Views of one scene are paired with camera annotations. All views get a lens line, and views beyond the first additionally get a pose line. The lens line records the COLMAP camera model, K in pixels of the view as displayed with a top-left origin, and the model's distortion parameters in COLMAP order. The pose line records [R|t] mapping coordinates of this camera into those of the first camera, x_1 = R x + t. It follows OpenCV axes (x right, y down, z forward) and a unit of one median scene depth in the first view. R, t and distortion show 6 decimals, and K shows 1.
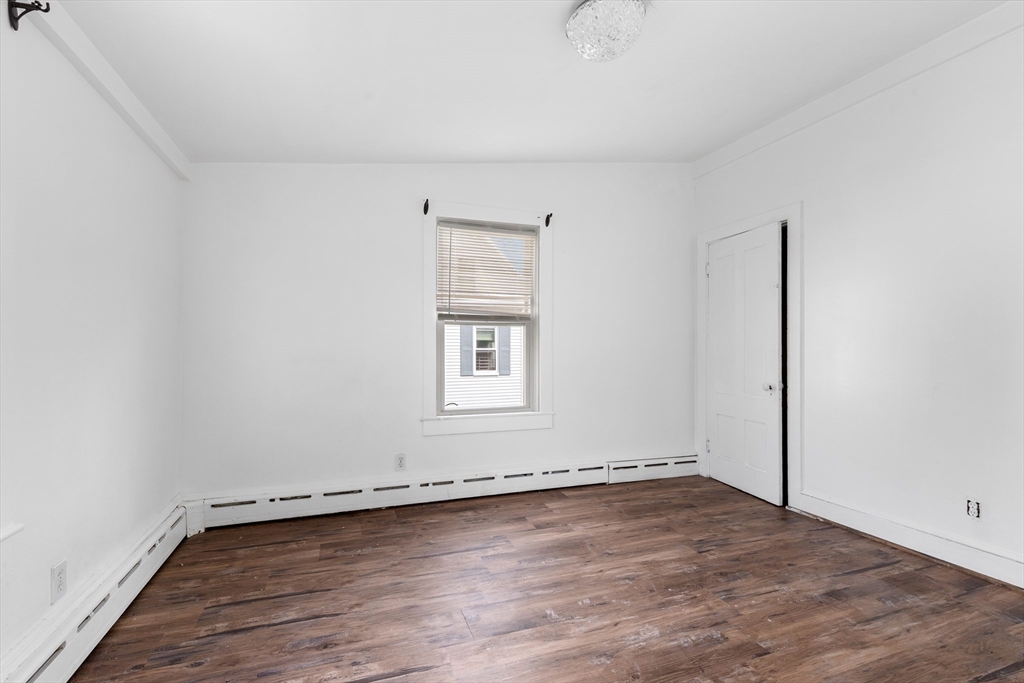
lens RADIAL K [[468.5, 0, 515.1], [0, 468.5, 346.6], [0, 0, 1]] dist [0.014425, -0.001537]
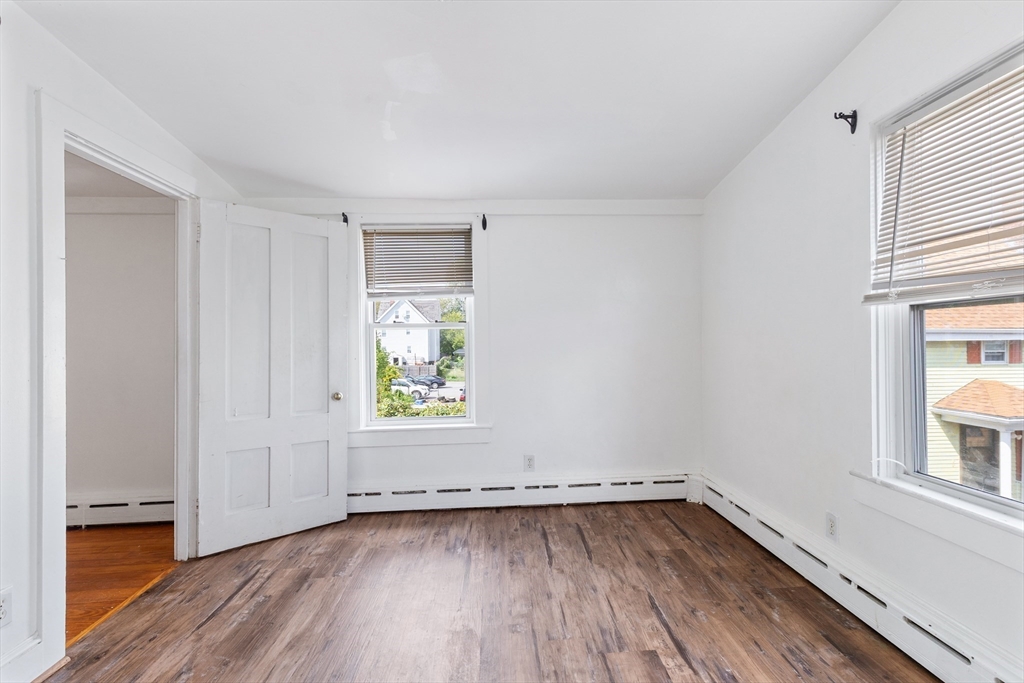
lens RADIAL K [[468.5, 0, 514.6], [0, 468.5, 340.7], [0, 0, 1]] dist [0.014425, -0.001537]
pose [[-0.313344, -0.003224, -0.949634, 0.709828], [0.023936, 0.999650, -0.011292, -0.016876], [0.949338, -0.026269, -0.313157, 1.096175]]
